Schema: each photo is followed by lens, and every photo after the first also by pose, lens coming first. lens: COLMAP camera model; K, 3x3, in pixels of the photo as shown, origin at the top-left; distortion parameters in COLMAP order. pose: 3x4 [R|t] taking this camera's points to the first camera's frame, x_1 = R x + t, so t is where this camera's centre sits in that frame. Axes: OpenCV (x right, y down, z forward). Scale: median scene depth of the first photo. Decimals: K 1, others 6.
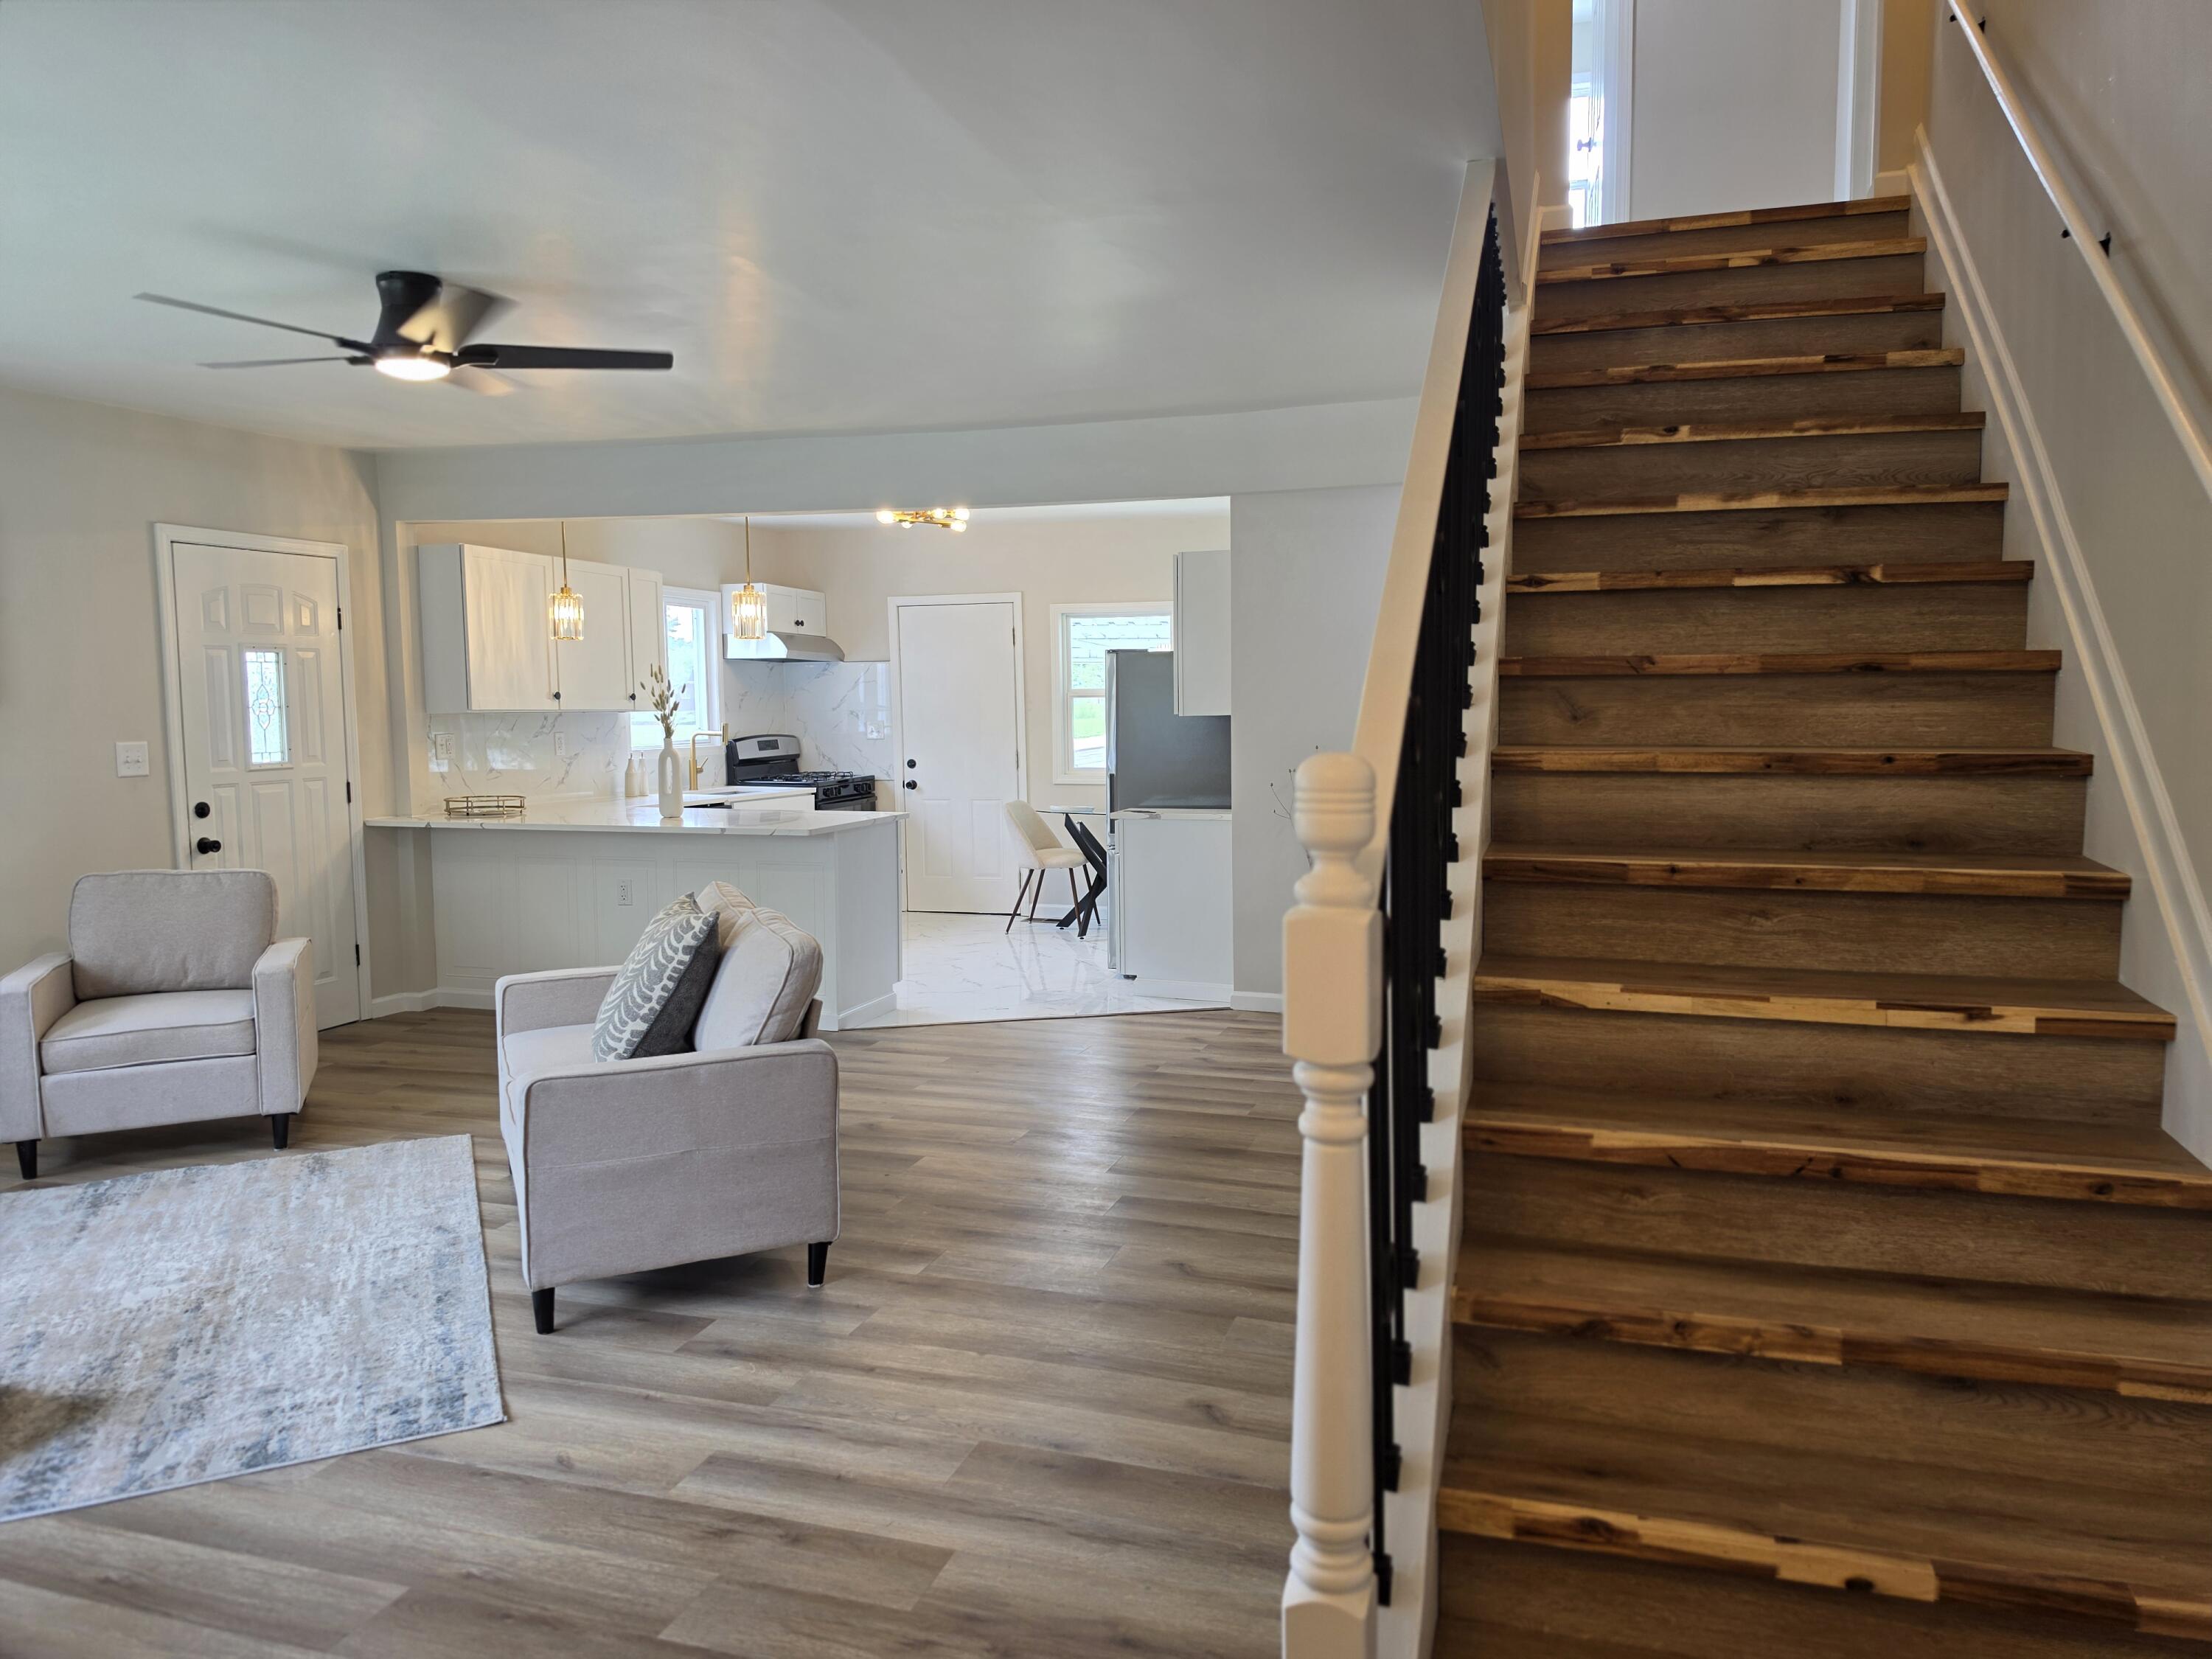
lens RADIAL K [[1519.6, 0, 1106.0], [0, 1519.6, 829.5], [0, 0, 1]] dist [0.153970, -0.258697]
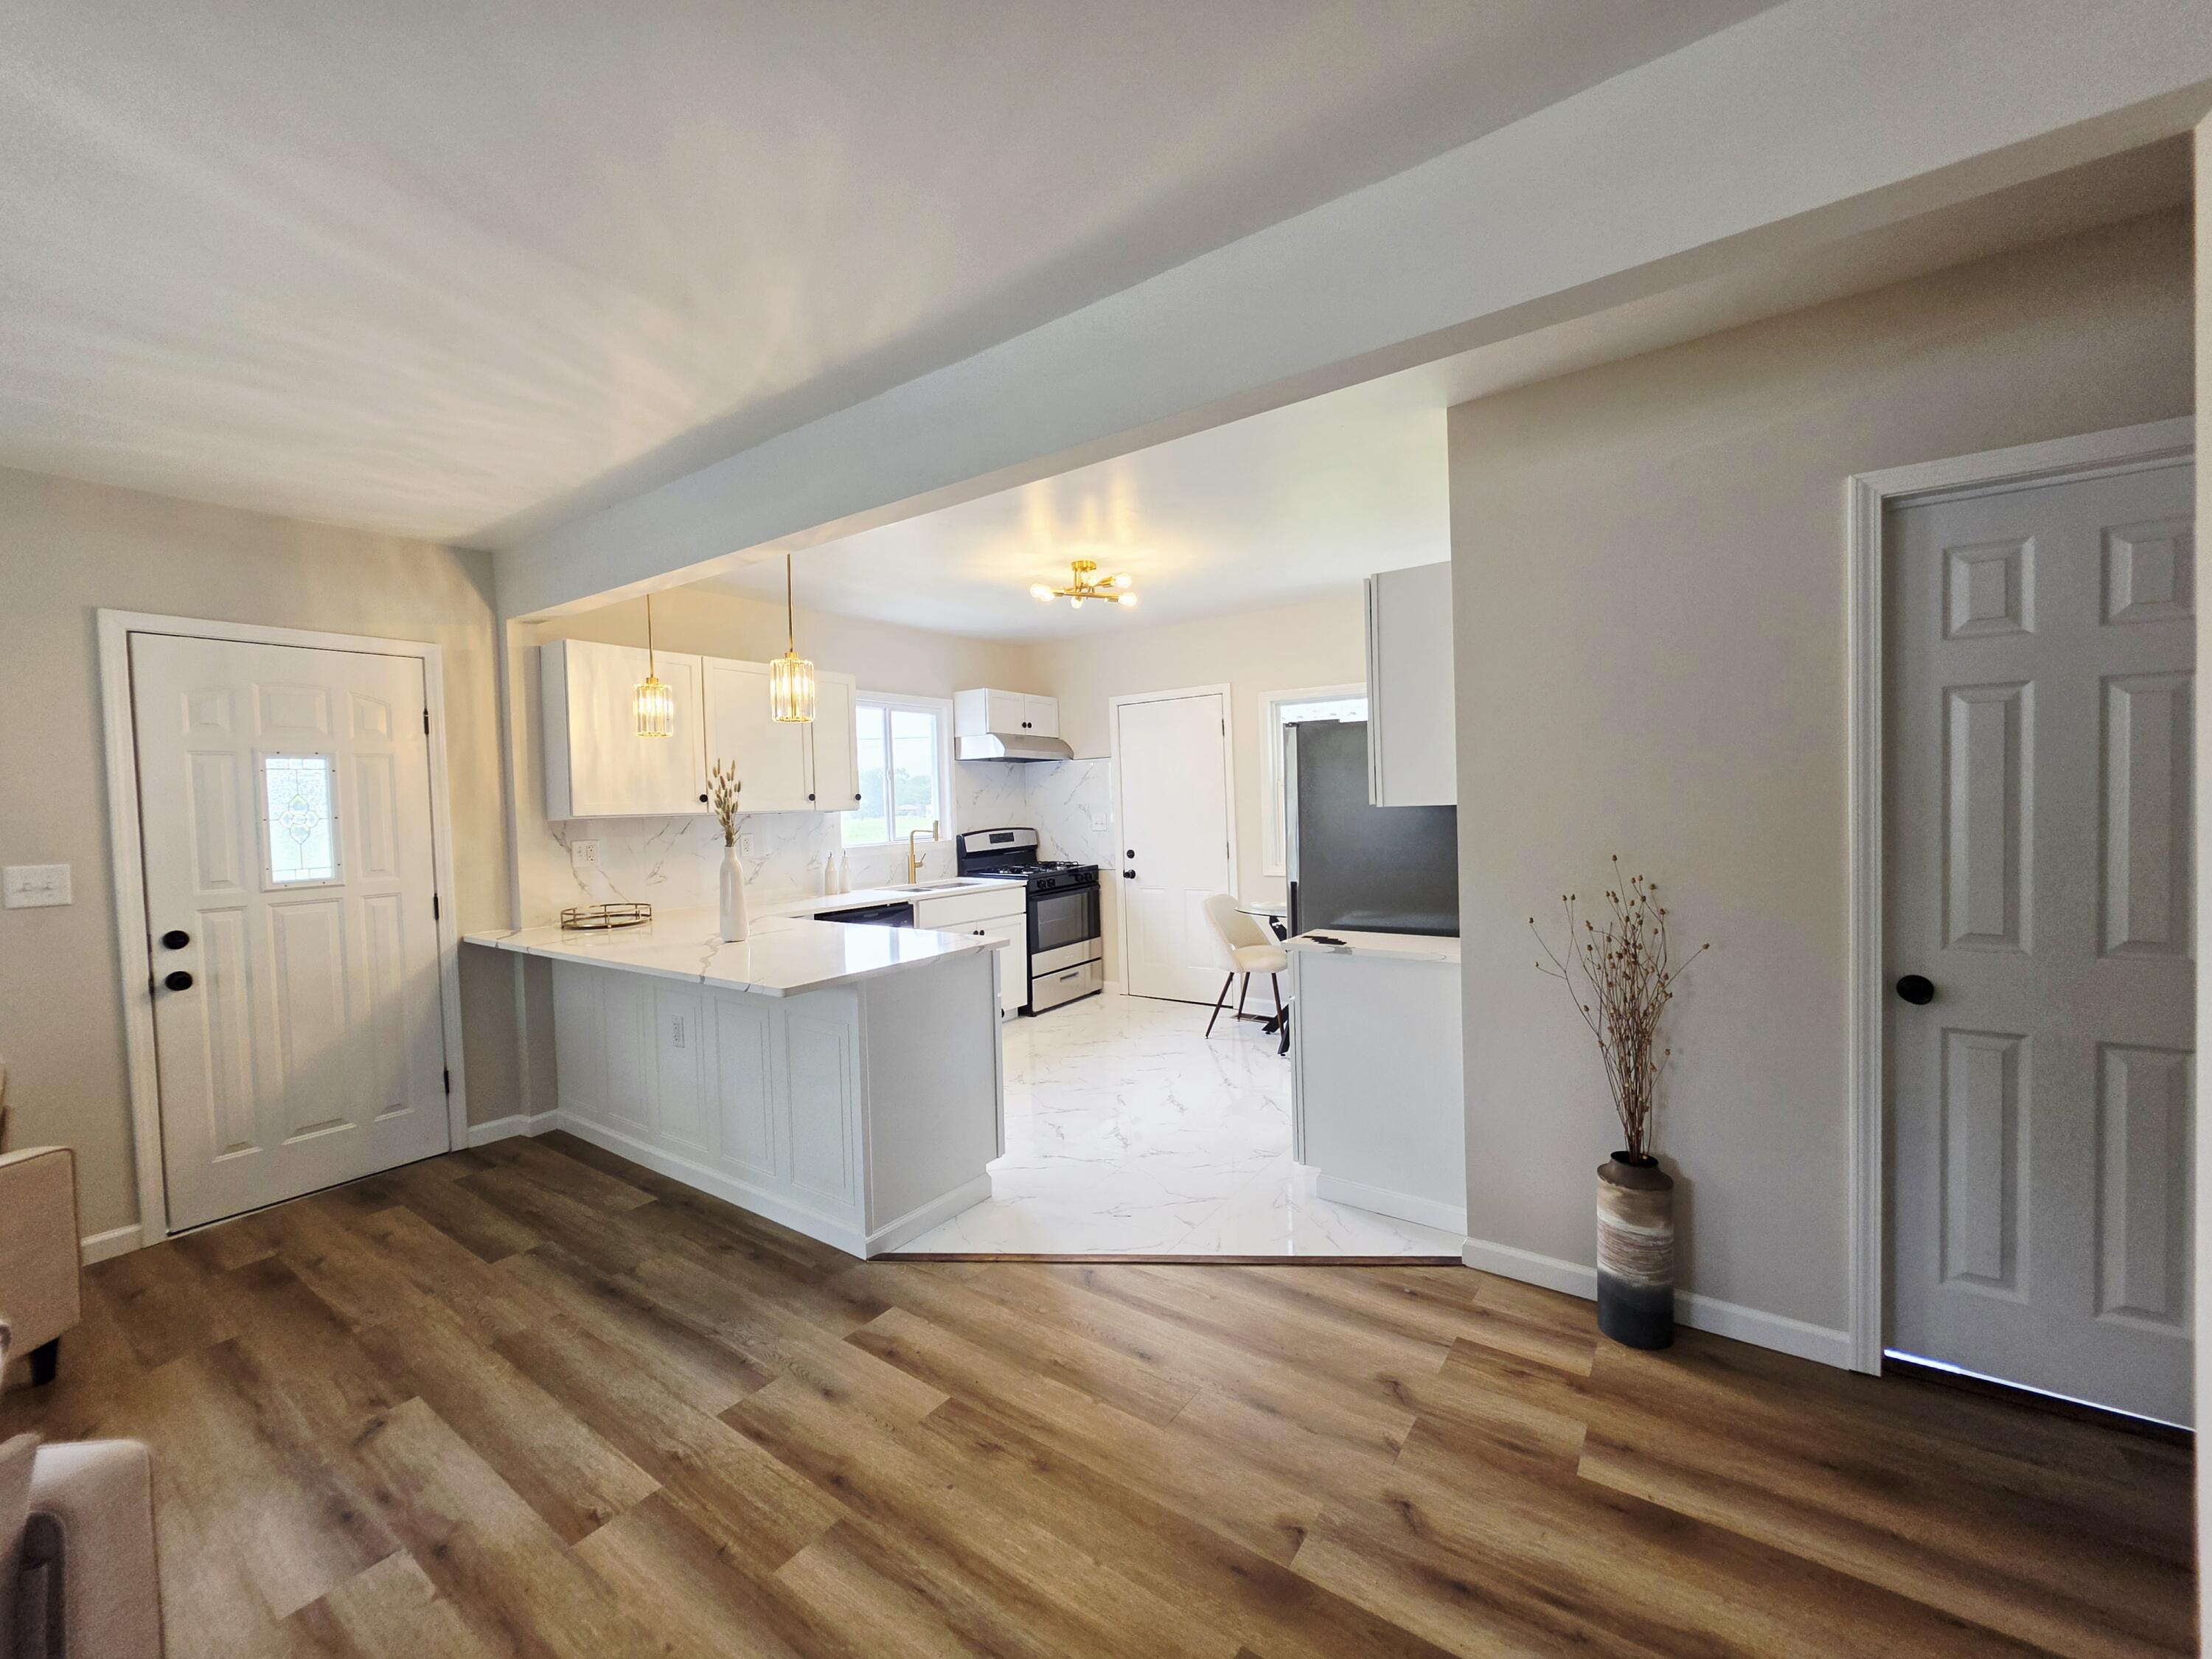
lens RADIAL K [[869.9, 0, 1106.0], [0, 869.9, 829.5], [0, 0, 1]] dist [-0.002504, -0.000213]
pose [[0.953167, -0.008559, -0.302322, 0.047962], [-0.004677, 0.999063, -0.043031, -0.044690], [0.302407, 0.042430, 0.952234, 0.555254]]
